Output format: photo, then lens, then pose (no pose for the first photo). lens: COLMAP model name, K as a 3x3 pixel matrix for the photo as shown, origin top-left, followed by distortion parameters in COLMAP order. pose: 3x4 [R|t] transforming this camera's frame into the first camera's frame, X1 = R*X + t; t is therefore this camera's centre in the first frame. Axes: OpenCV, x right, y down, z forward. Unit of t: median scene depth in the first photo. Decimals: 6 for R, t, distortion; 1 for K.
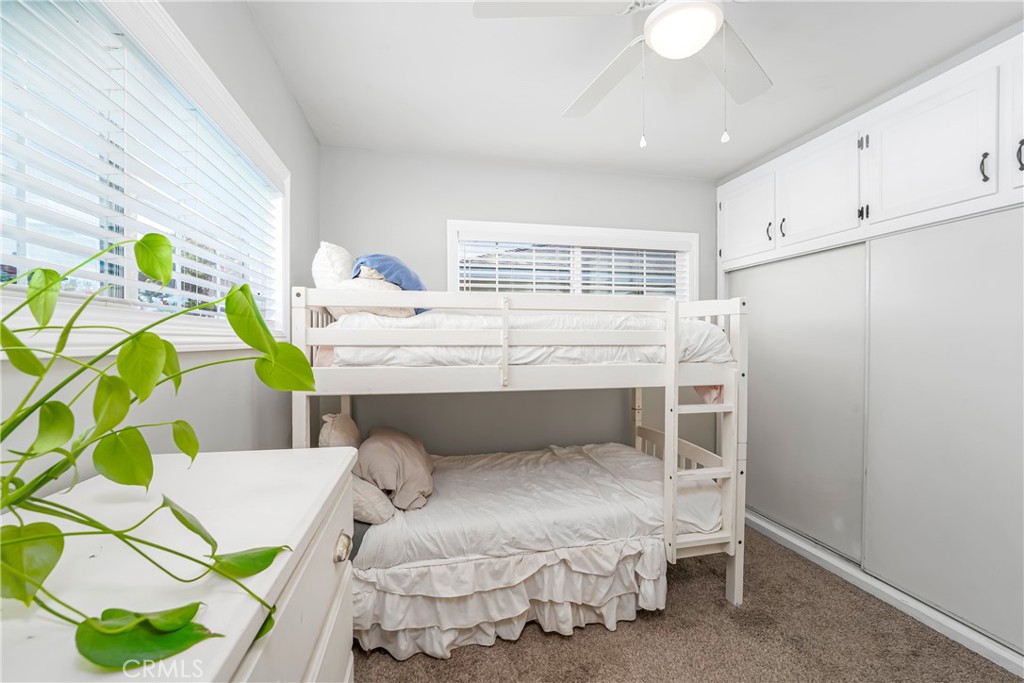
lens RADIAL K [[416.2, 0, 516.5], [0, 416.2, 341.6], [0, 0, 1]] dist [-0.015736, 0.003071]
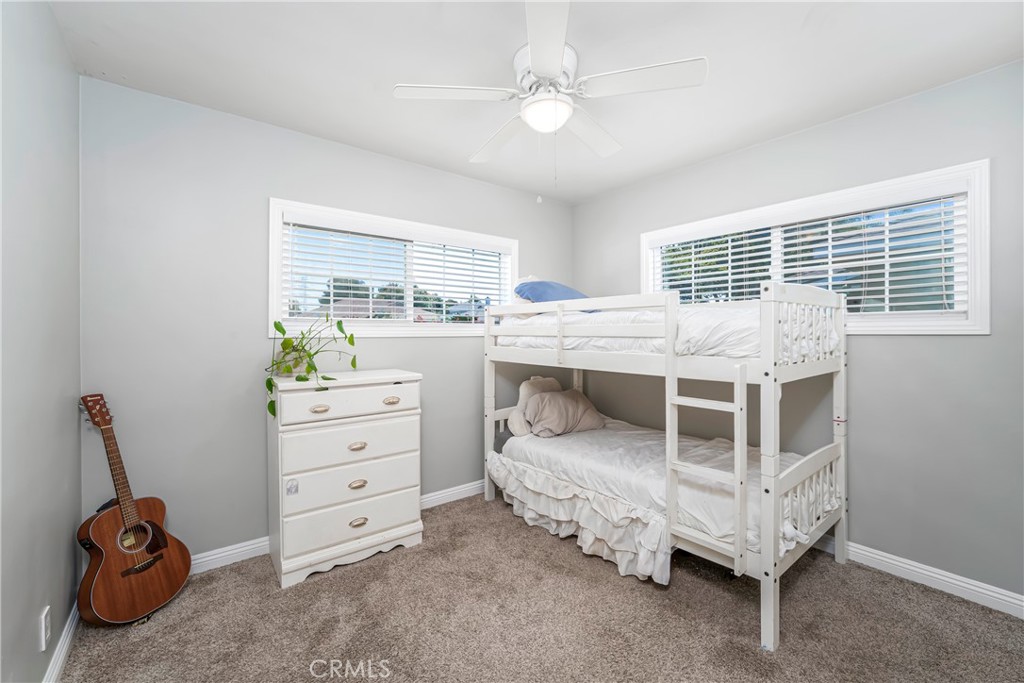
lens RADIAL K [[416.2, 0, 517.6], [0, 416.2, 334.7], [0, 0, 1]] dist [-0.015736, 0.003071]
pose [[0.451956, 0.004489, -0.892029, 1.151254], [-0.001510, 0.999990, 0.004267, -0.002020], [0.892039, -0.000581, 0.451958, 0.187345]]
